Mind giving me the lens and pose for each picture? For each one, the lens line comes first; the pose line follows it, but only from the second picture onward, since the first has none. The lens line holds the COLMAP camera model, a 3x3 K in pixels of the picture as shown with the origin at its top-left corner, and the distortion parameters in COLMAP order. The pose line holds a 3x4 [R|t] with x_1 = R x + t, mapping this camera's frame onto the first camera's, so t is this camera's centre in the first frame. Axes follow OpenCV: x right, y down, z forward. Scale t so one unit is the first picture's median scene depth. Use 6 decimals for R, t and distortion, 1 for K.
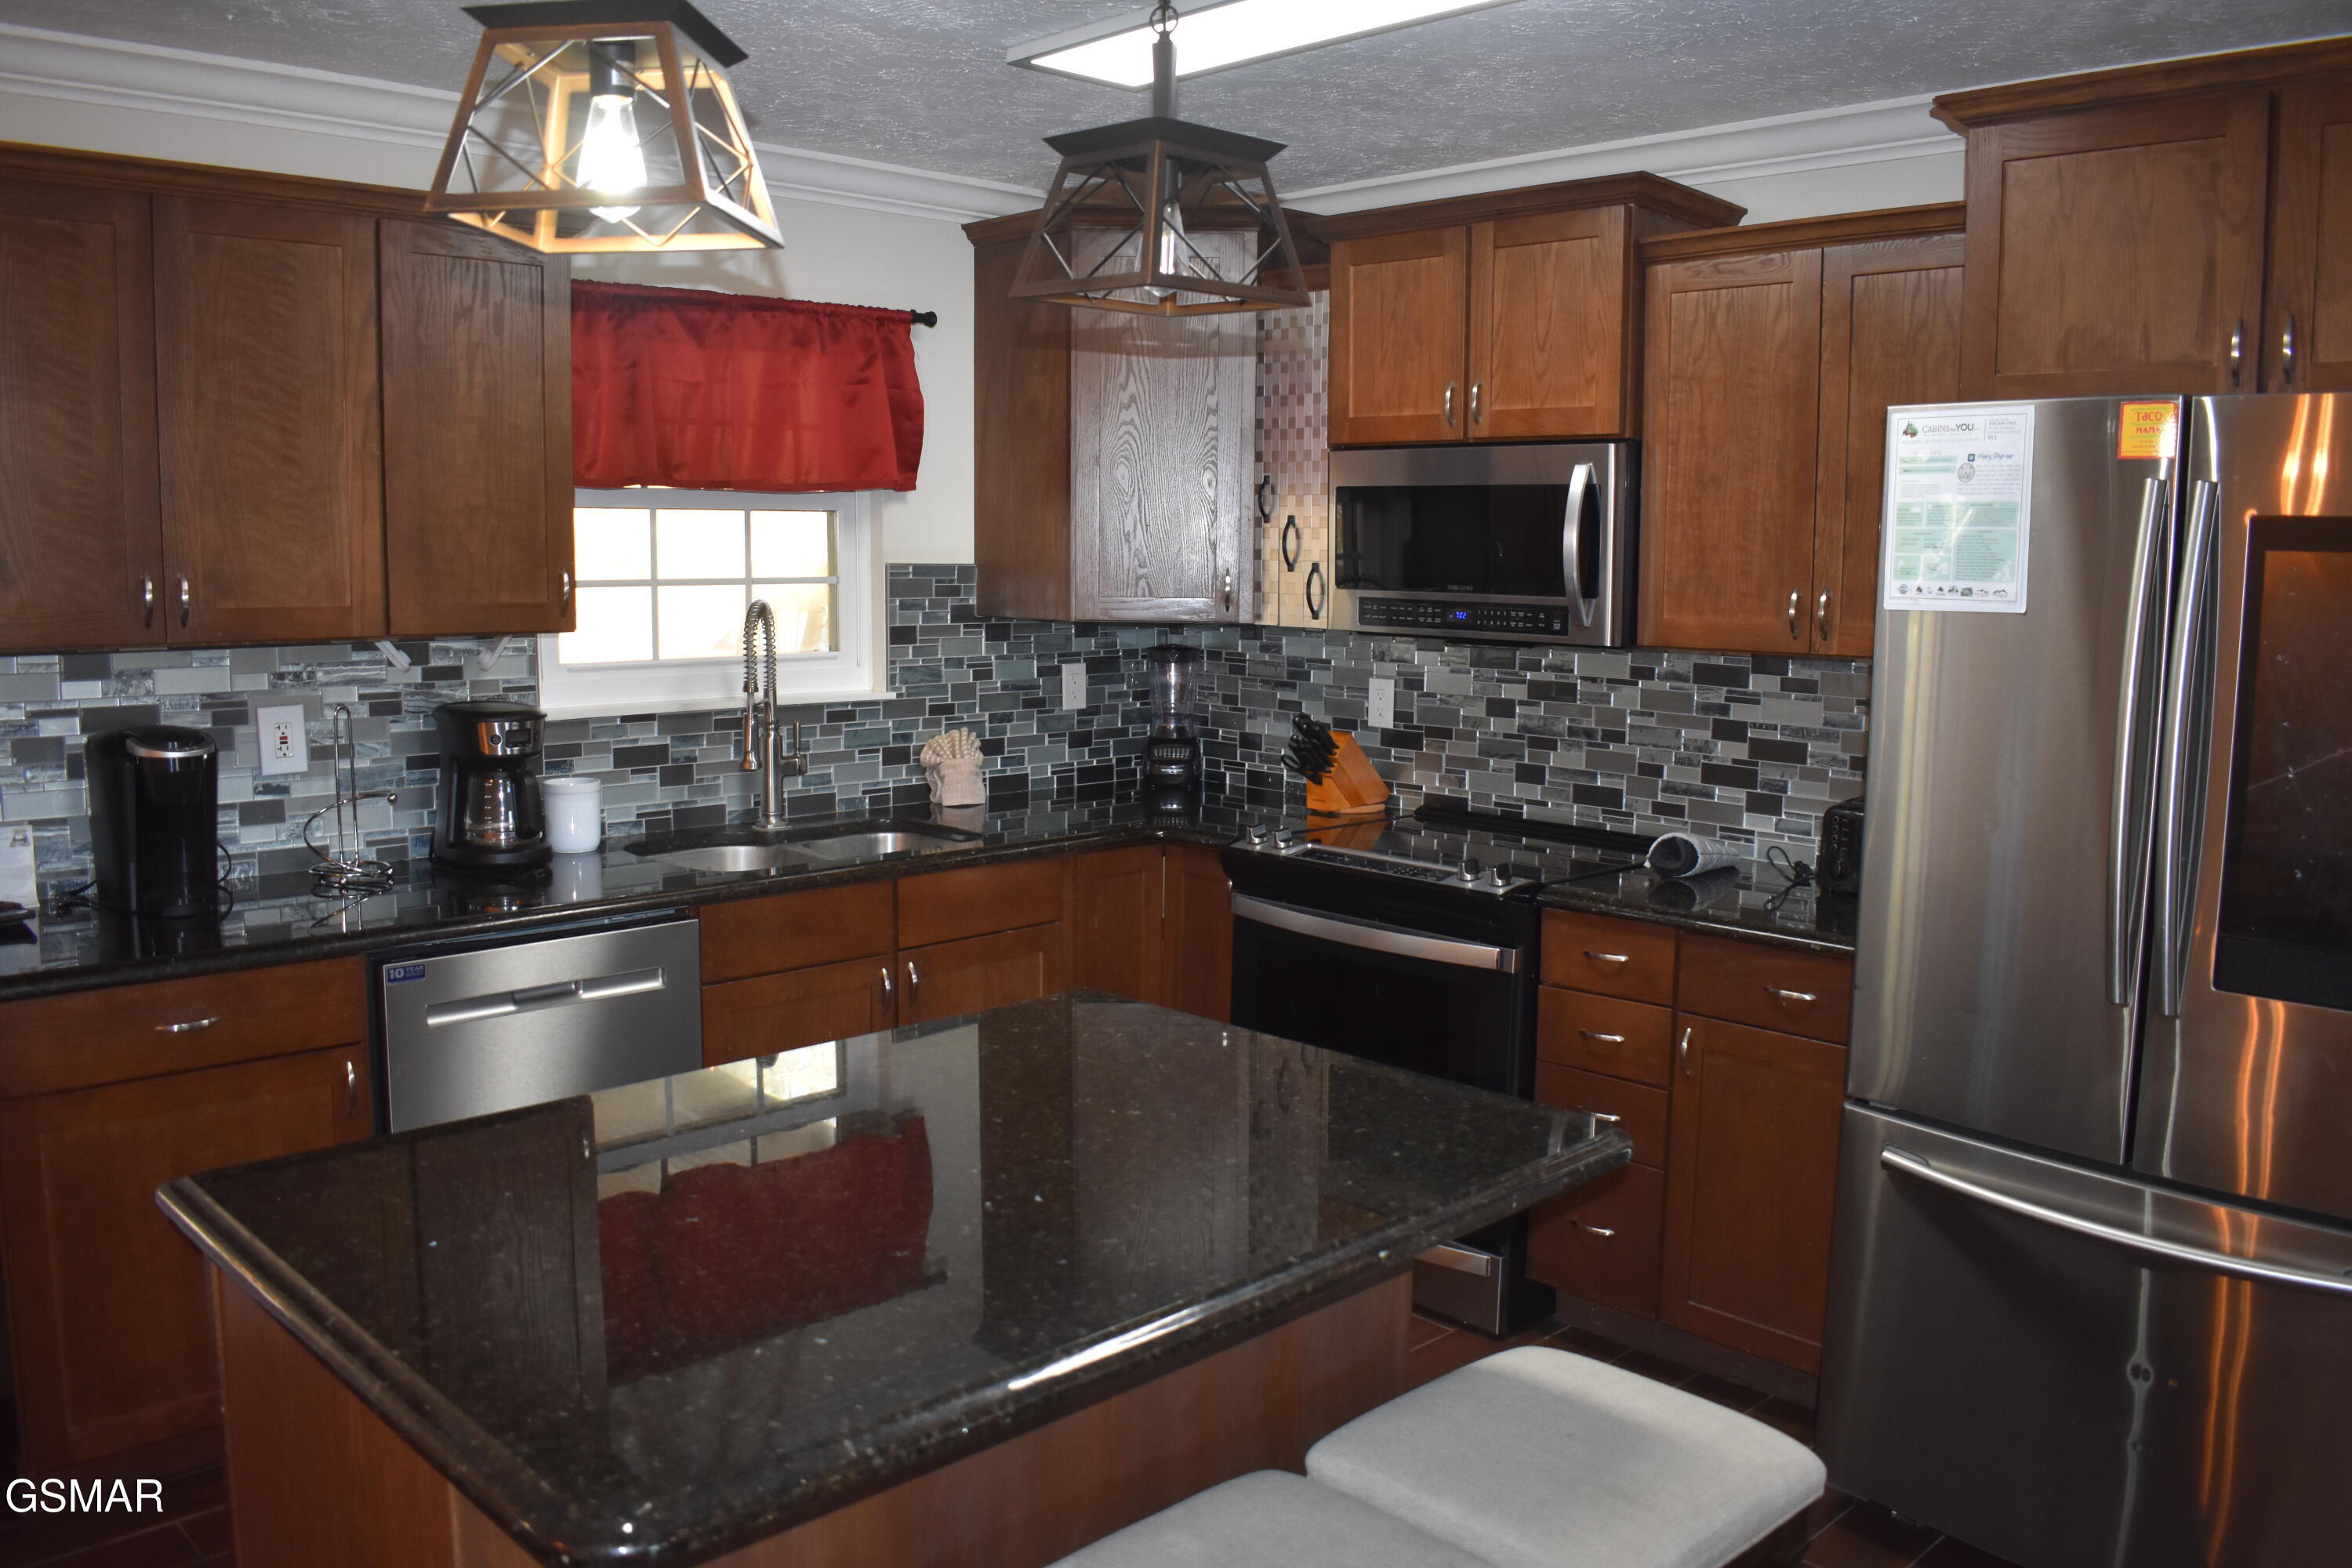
lens RADIAL K [[1884.2, 0, 1177.6], [0, 1884.2, 774.6], [0, 0, 1]] dist [-0.055372, -0.001244]
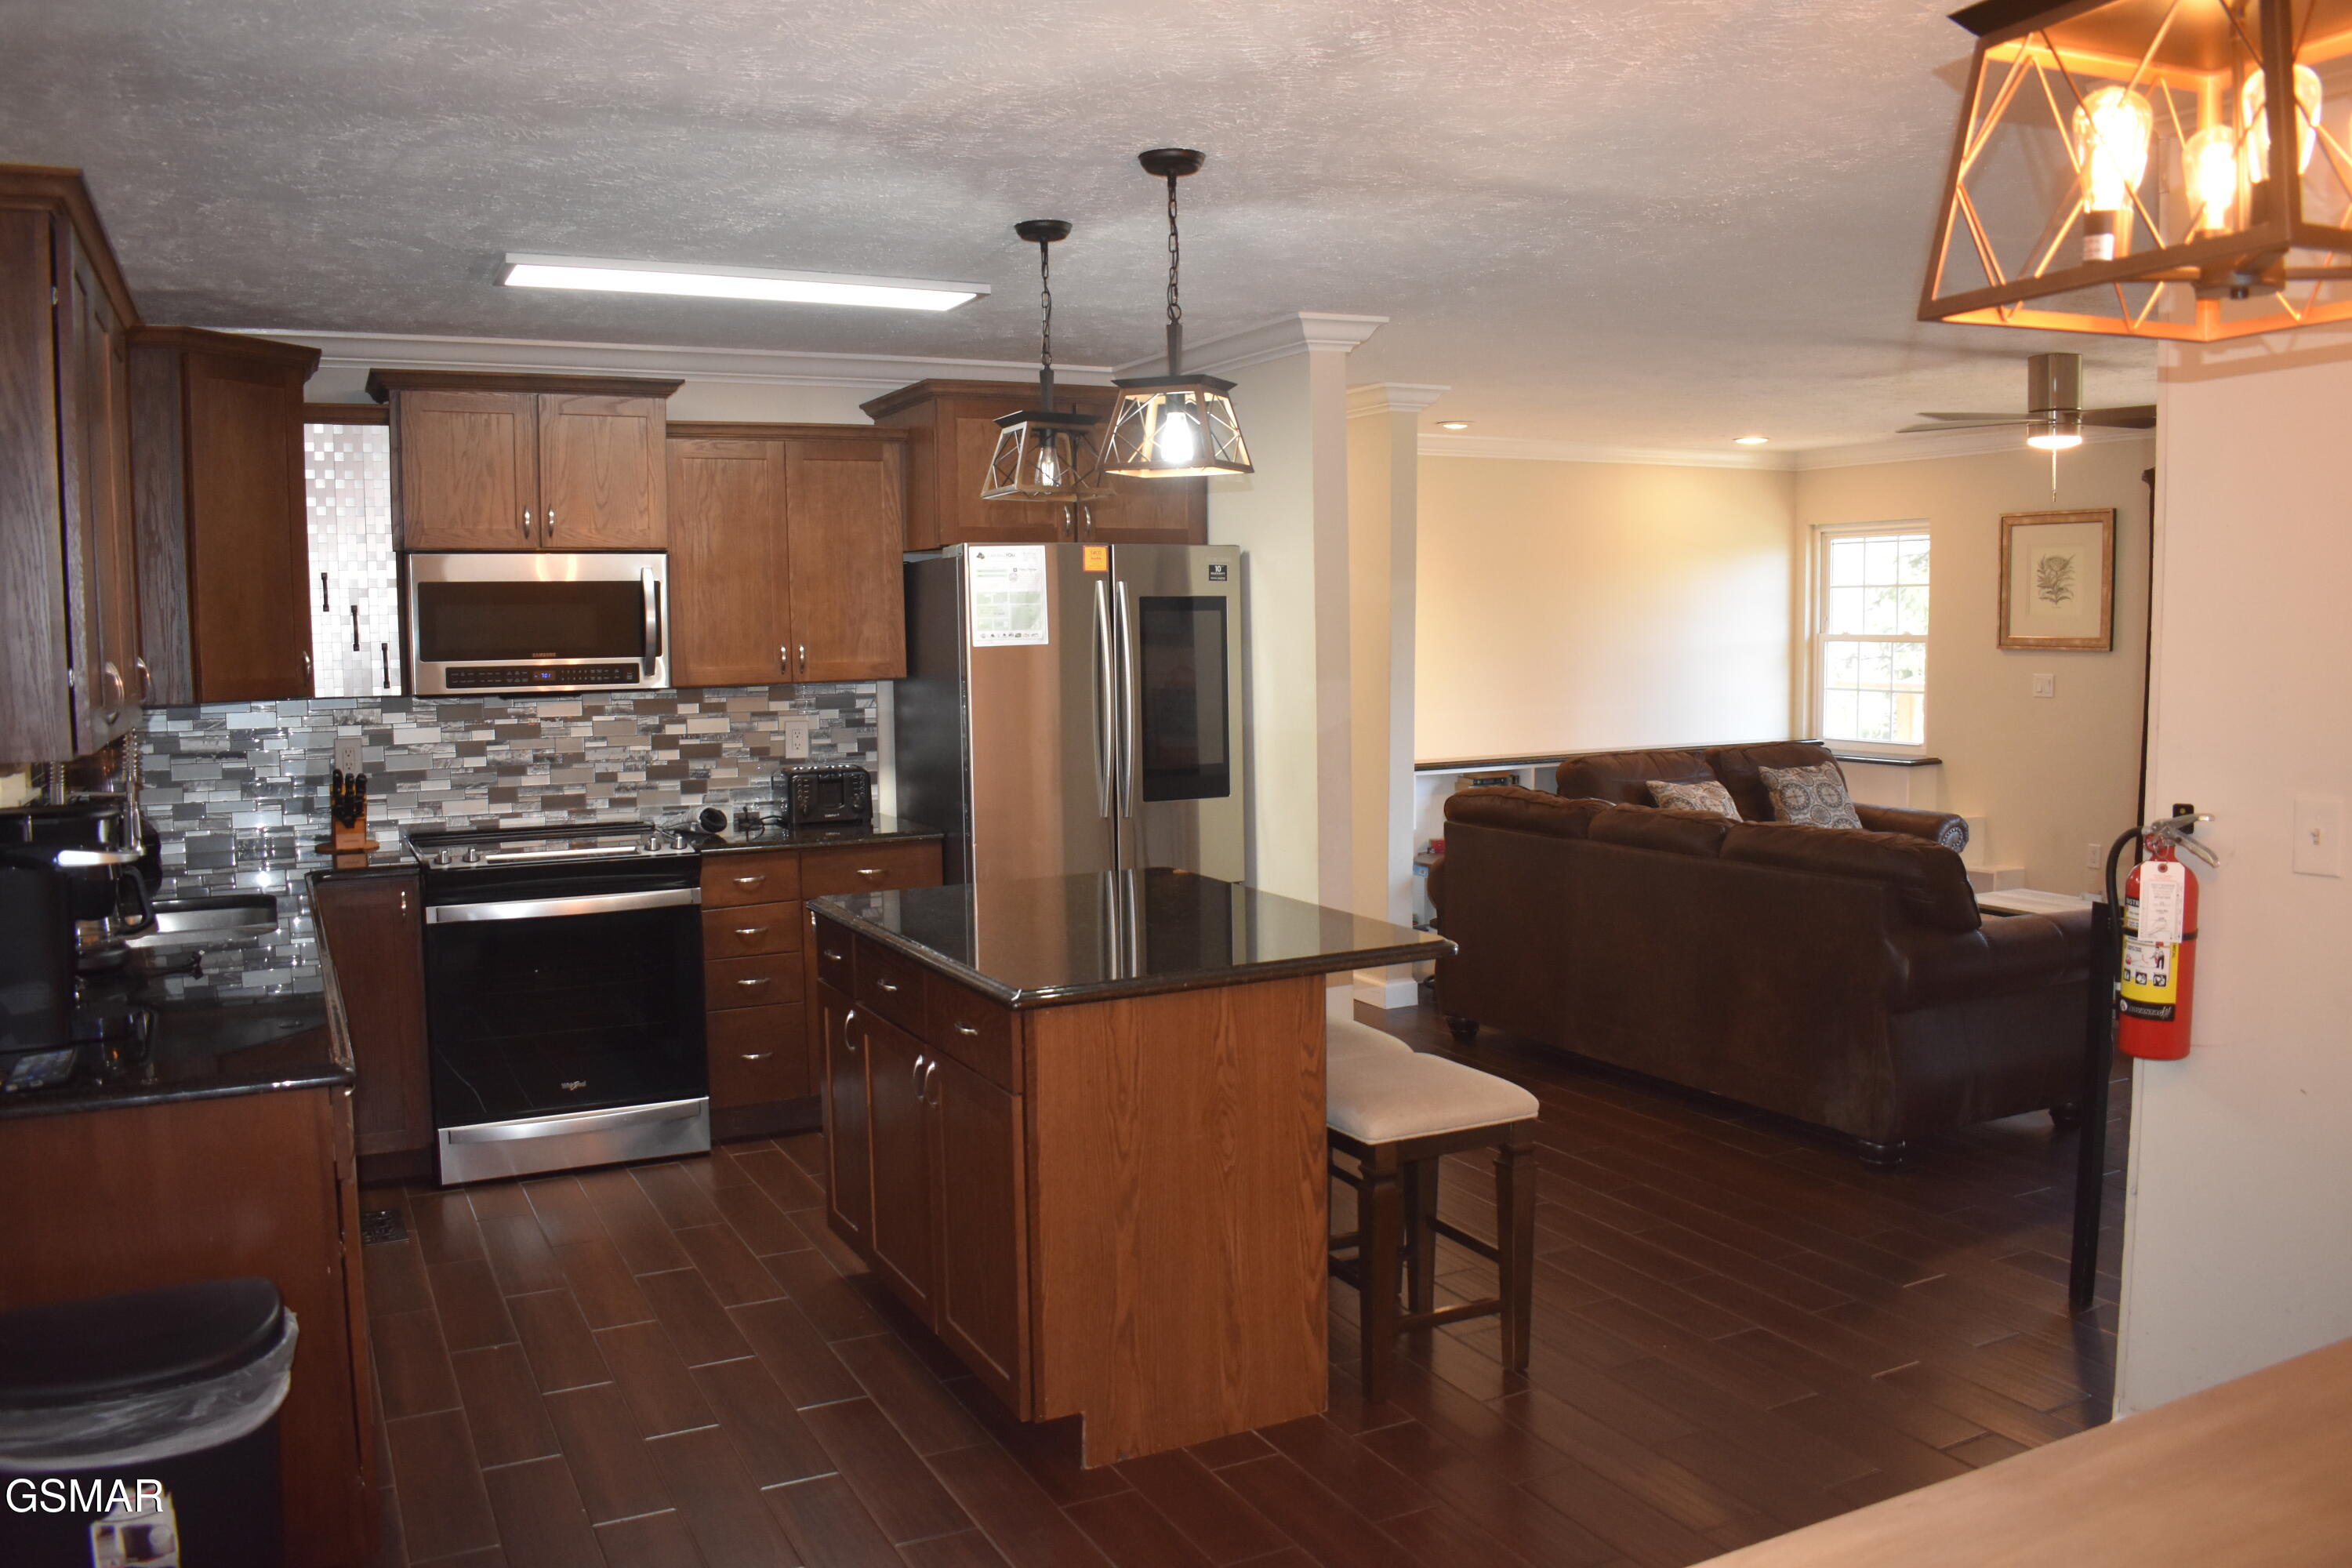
lens RADIAL K [[1884.2, 0, 1177.1], [0, 1884.2, 783.8], [0, 0, 1]] dist [-0.055372, -0.001244]
pose [[0.306712, -0.099708, 0.946565, -1.010047], [0.135491, 0.988944, 0.060270, -0.025726], [-0.942109, 0.109766, 0.316830, 0.137013]]
